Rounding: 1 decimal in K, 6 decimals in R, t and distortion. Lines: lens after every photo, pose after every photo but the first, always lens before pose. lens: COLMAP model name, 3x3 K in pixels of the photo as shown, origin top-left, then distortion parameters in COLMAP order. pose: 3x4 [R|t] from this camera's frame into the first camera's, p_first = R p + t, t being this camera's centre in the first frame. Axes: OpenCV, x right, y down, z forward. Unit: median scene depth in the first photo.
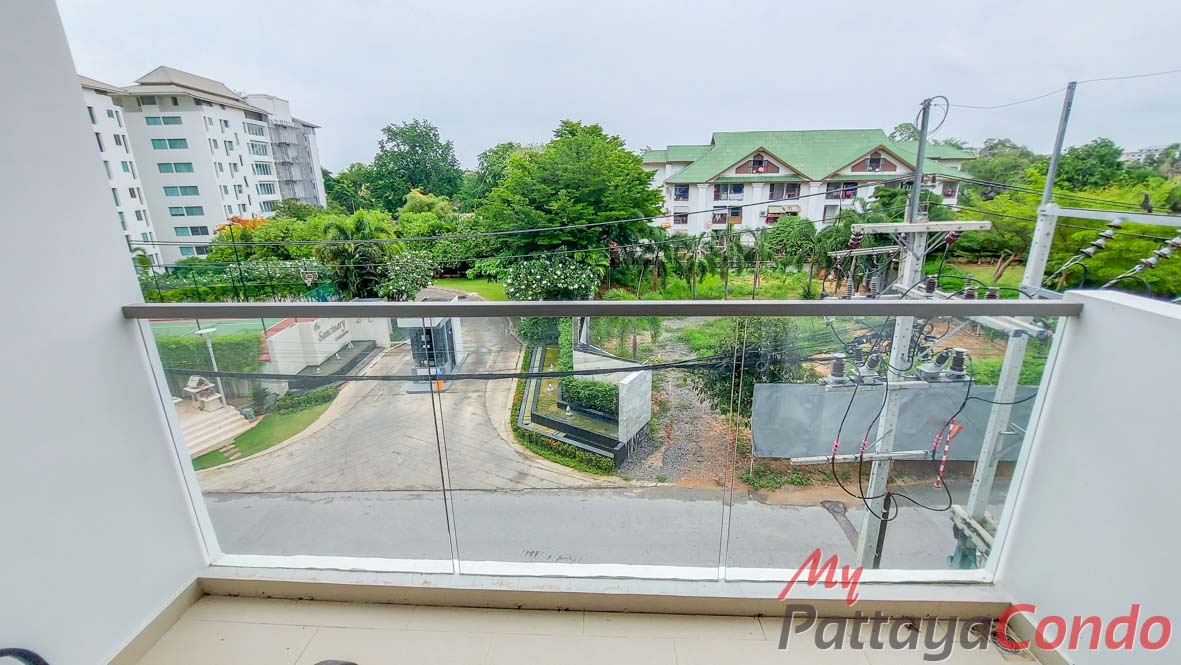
lens RADIAL K [[477.7, 0, 593.4], [0, 477.7, 328.3], [0, 0, 1]] dist [-0.003508, -0.000582]
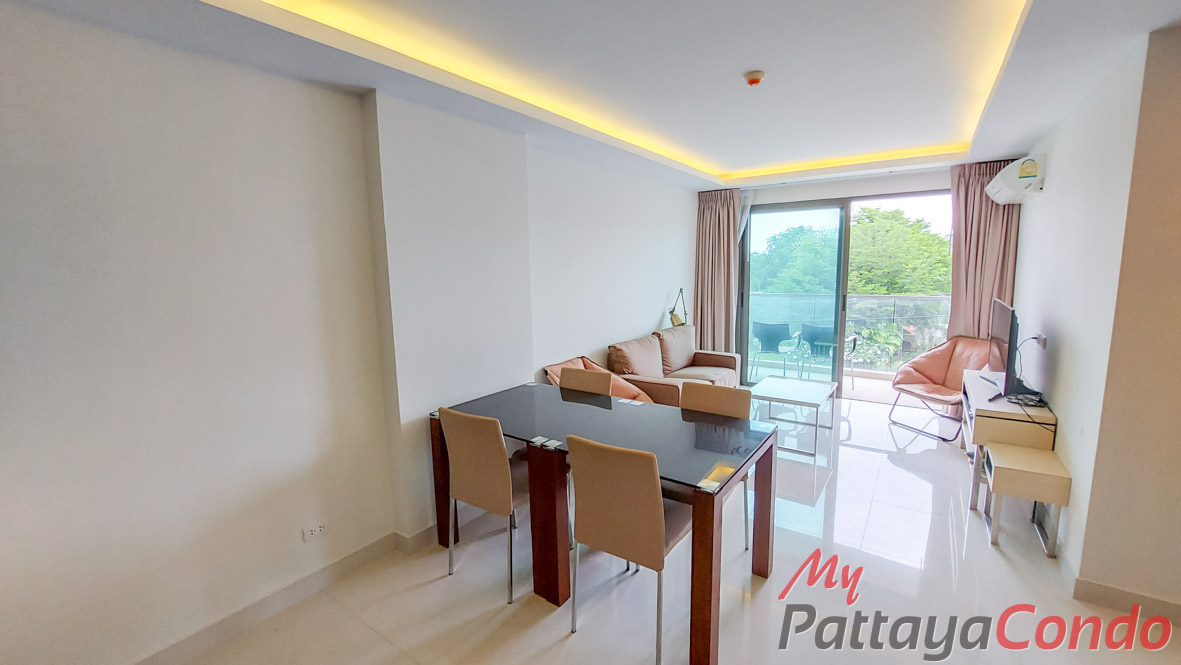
lens RADIAL K [[477.7, 0, 594.2], [0, 477.7, 332.4], [0, 0, 1]] dist [-0.003508, -0.000582]
pose [[0.851927, 0.076023, -0.518113, 0.002749], [-0.153739, 0.982116, -0.108685, 0.050363], [0.500584, 0.172245, 0.848379, -0.175036]]
